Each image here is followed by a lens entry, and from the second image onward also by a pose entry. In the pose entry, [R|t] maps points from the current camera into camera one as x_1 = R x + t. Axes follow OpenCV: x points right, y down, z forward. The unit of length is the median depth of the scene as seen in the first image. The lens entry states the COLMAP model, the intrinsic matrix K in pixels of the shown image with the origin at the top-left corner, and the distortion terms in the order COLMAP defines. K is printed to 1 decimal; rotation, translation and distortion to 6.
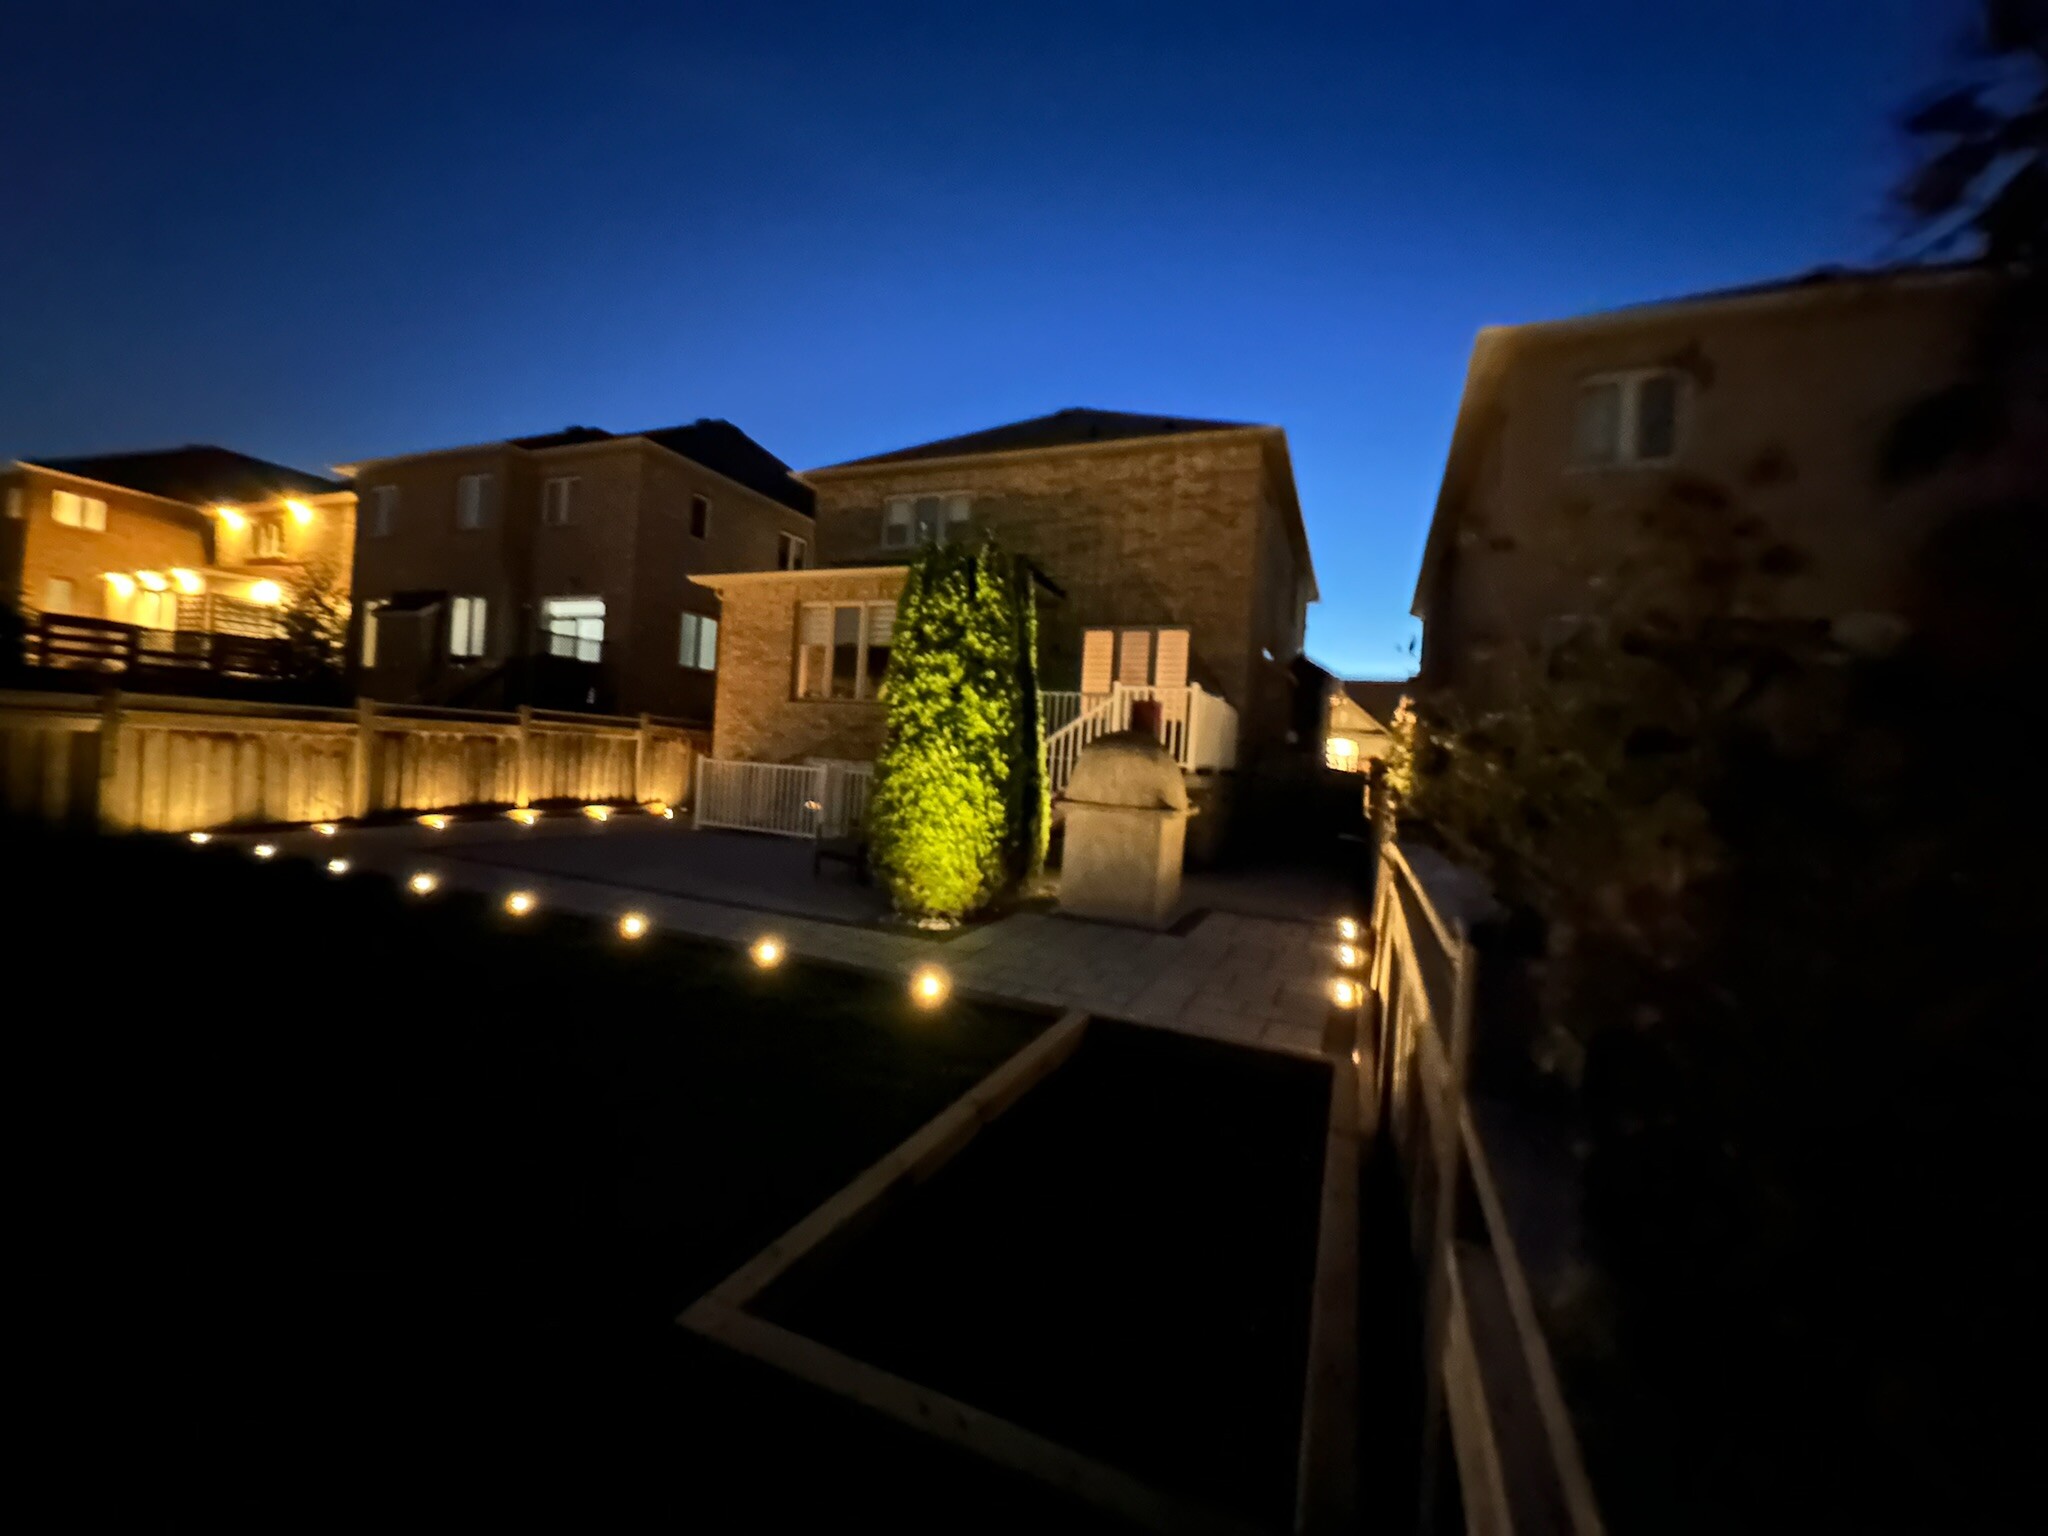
lens RADIAL K [[812.1, 0, 1024.0], [0, 812.1, 768.0], [0, 0, 1]] dist [-0.002726, 0.000236]
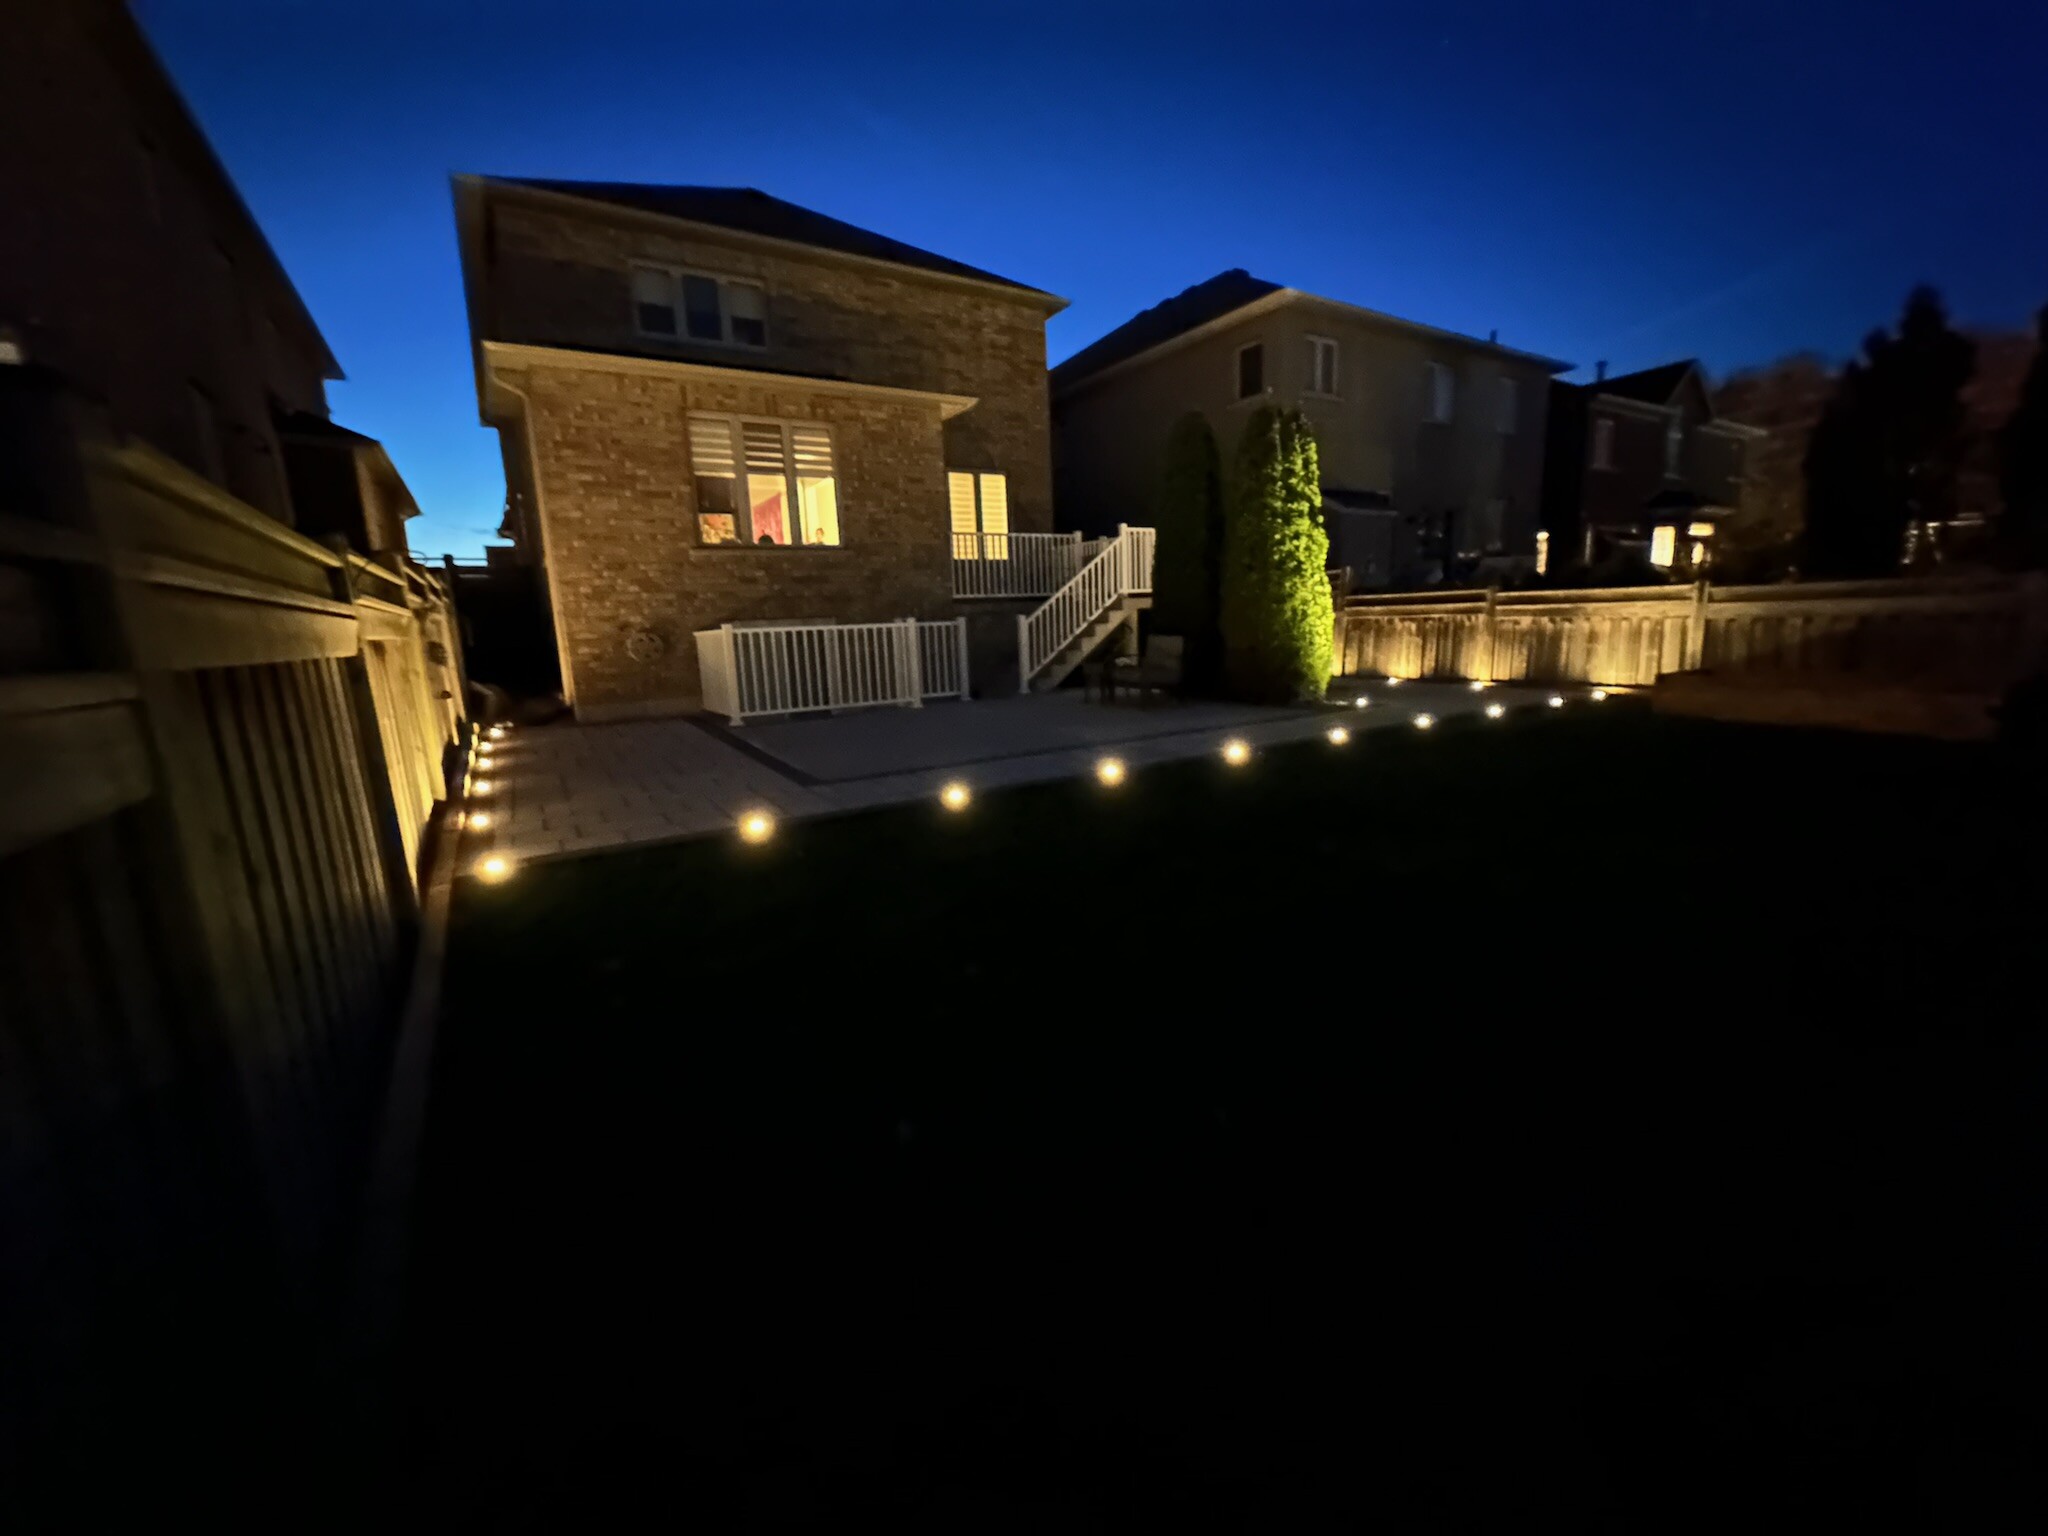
lens RADIAL K [[812.1, 0, 1024.0], [0, 812.1, 768.0], [0, 0, 1]] dist [-0.002726, 0.000236]
pose [[0.567436, -0.234454, 0.789334, -1.020371], [0.082423, 0.969965, 0.228855, -0.043114], [-0.819282, -0.064801, 0.569718, 0.415143]]
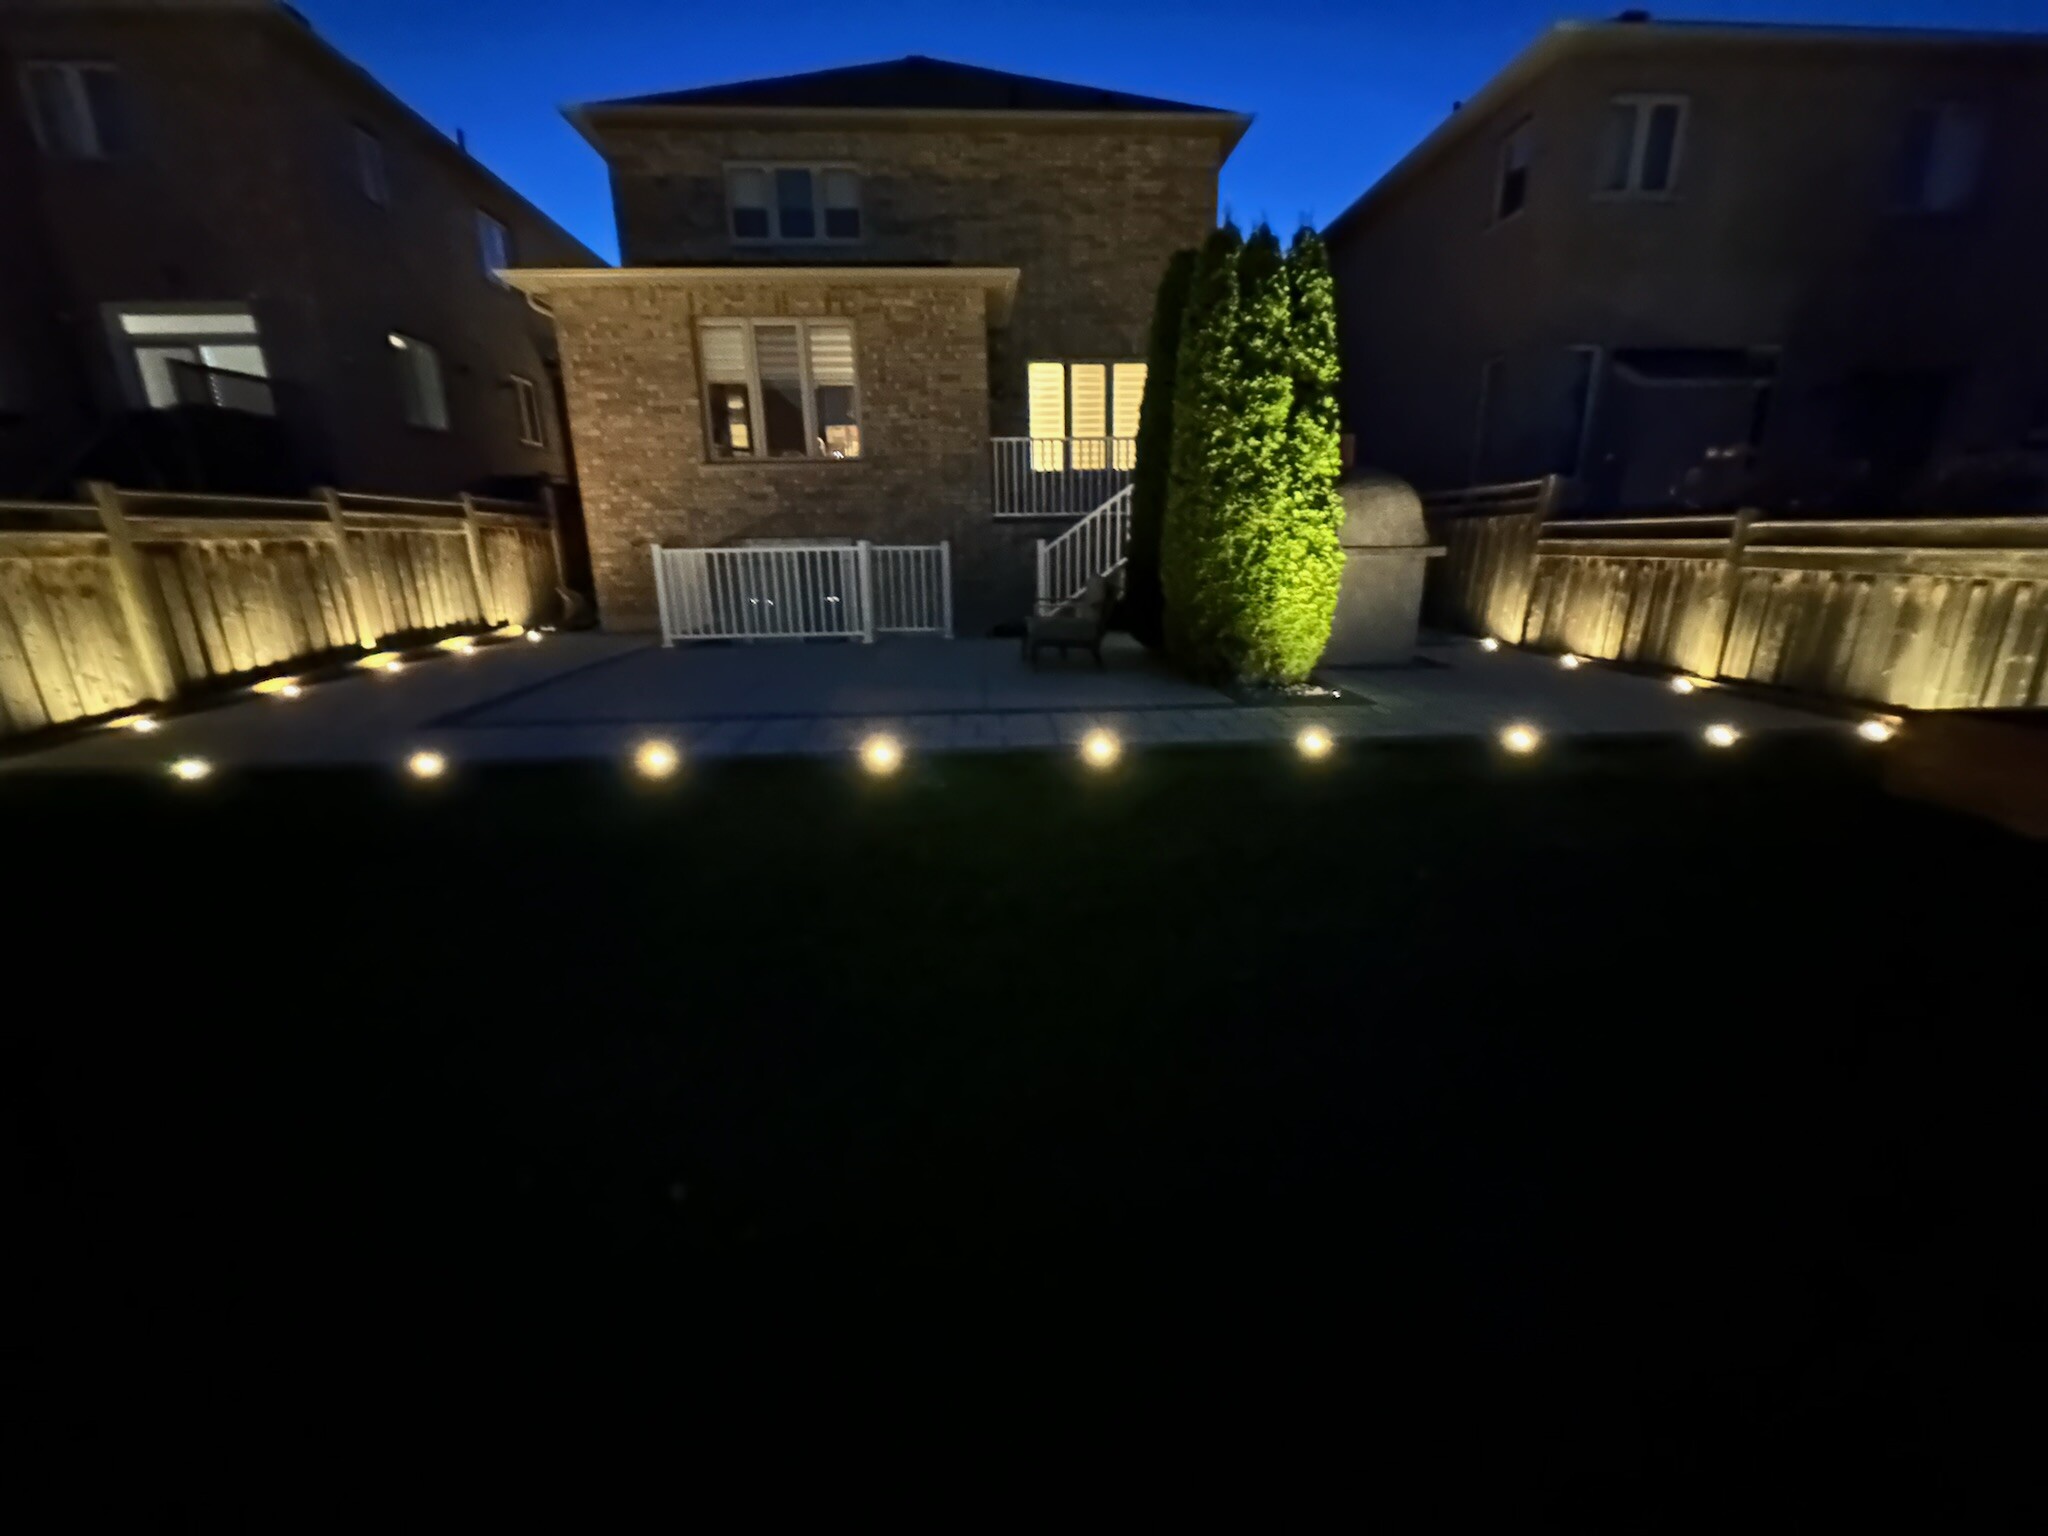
lens RADIAL K [[812.1, 0, 1024.0], [0, 812.1, 768.0], [0, 0, 1]] dist [-0.002726, 0.000236]
pose [[0.891219, -0.196755, 0.408675, -0.522903], [0.077375, 0.953757, 0.290448, -0.012774], [-0.446924, -0.227232, 0.865231, 0.208101]]
